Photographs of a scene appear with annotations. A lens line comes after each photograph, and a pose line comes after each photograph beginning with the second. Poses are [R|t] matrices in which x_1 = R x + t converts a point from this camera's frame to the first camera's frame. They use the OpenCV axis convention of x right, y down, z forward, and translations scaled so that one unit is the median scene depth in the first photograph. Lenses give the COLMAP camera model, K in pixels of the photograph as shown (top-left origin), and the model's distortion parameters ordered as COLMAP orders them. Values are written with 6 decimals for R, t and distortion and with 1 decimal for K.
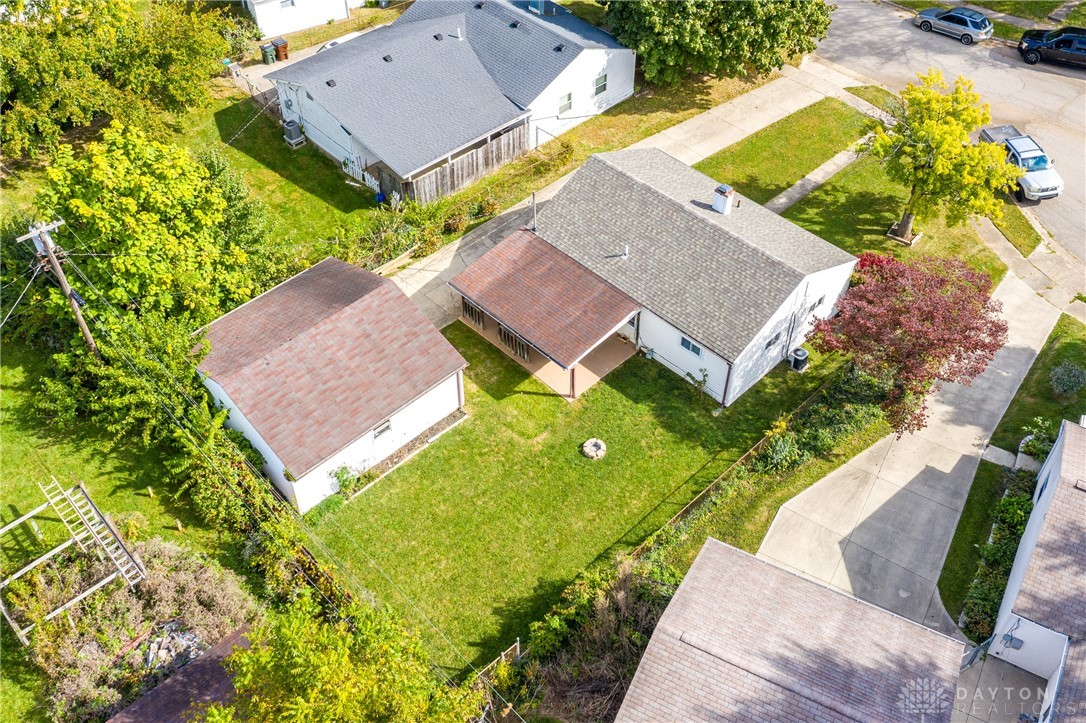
lens RADIAL K [[1048.2, 0, 536.4], [0, 1048.2, 316.9], [0, 0, 1]] dist [-0.001472, -0.004507]
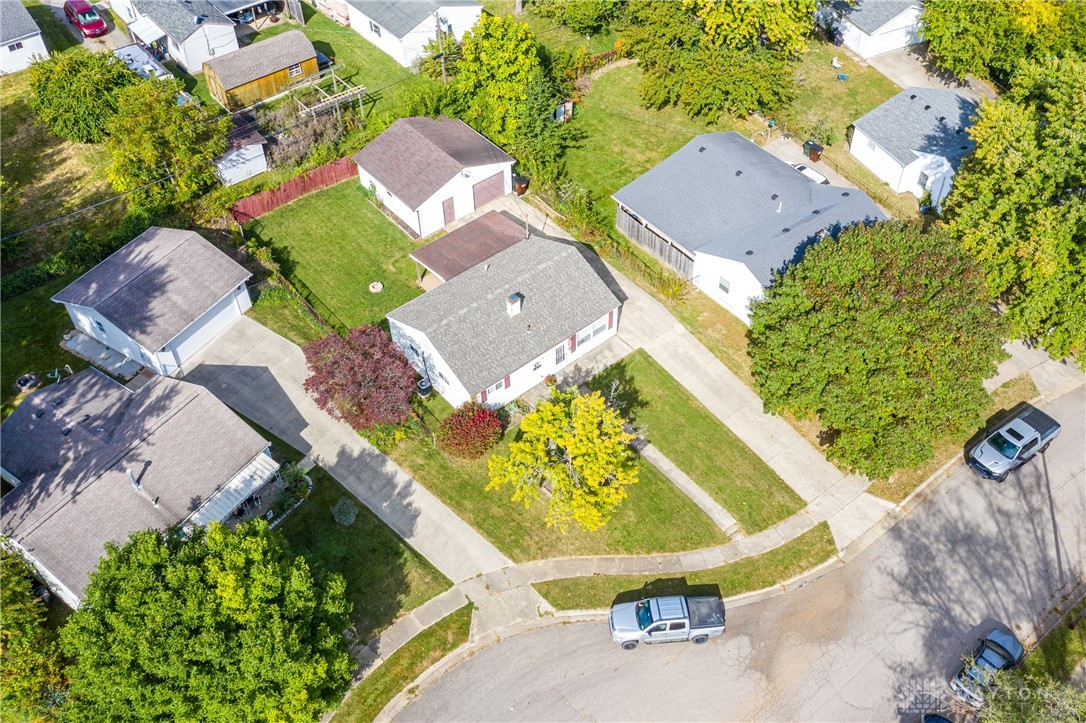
lens RADIAL K [[1006.8, 0, 577.5], [0, 1006.8, 320.3], [0, 0, 1]] dist [0.003518, -0.001879]
pose [[-0.055380, 0.706002, -0.706041, 1.046989], [-0.698093, 0.478189, 0.532919, -0.808408], [0.713862, 0.522395, 0.466373, 0.417727]]
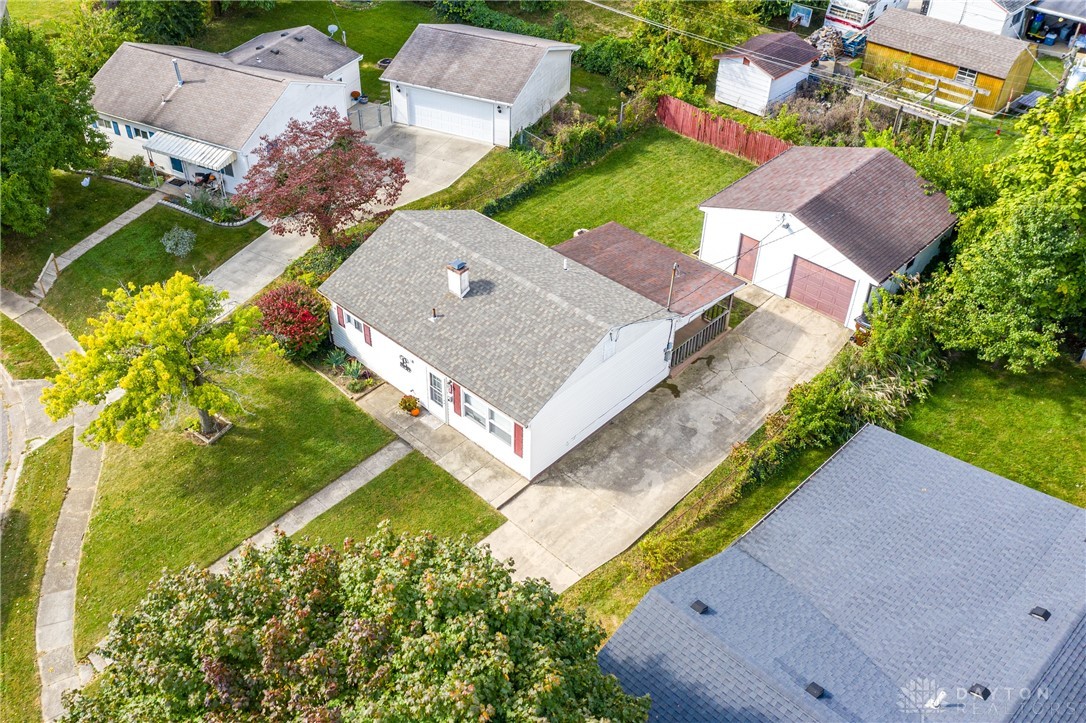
lens RADIAL K [[982.5, 0, 475.0], [0, 982.5, 362.2], [0, 0, 1]] dist [-0.010155, 0.007002]
pose [[-0.999747, 0.017685, 0.013888, 0.142919], [0.015862, 0.116863, 0.993021, -0.856847], [0.015939, 0.992991, -0.117114, 1.084052]]
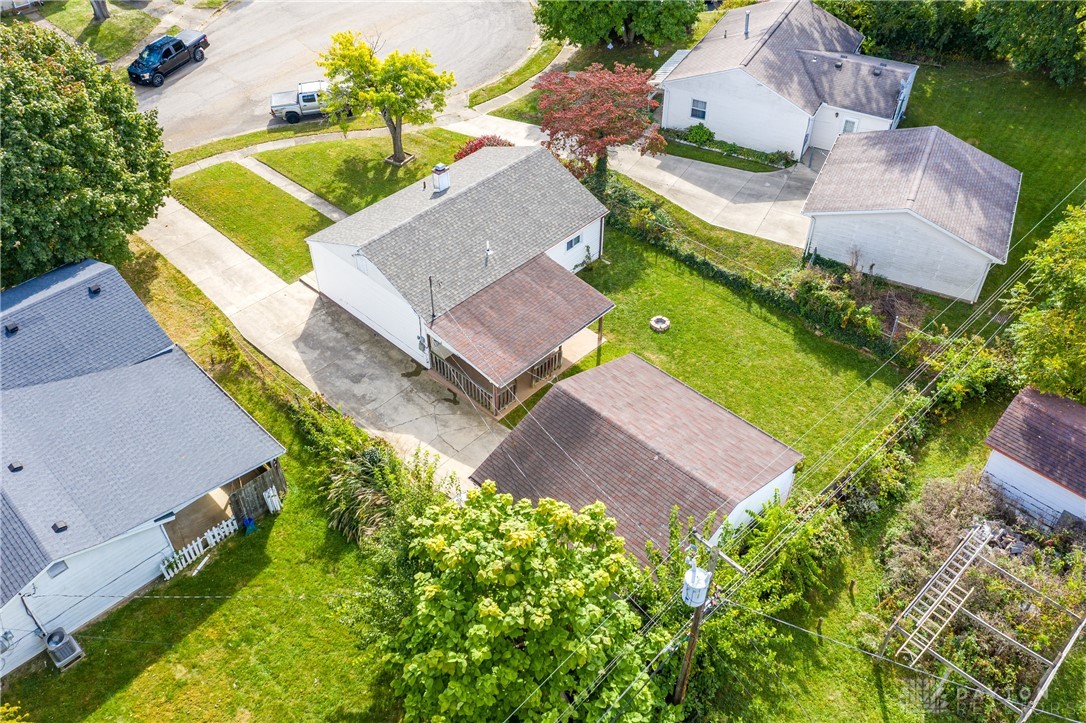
lens RADIAL K [[924.9, 0, 530.6], [0, 924.9, 336.9], [0, 0, 1]] dist [-0.002705, 0.000010]
pose [[-0.025596, -0.661369, 0.749624, -0.618060], [0.702942, 0.521265, 0.483896, -0.399271], [-0.710786, 0.539328, 0.451562, 0.541656]]
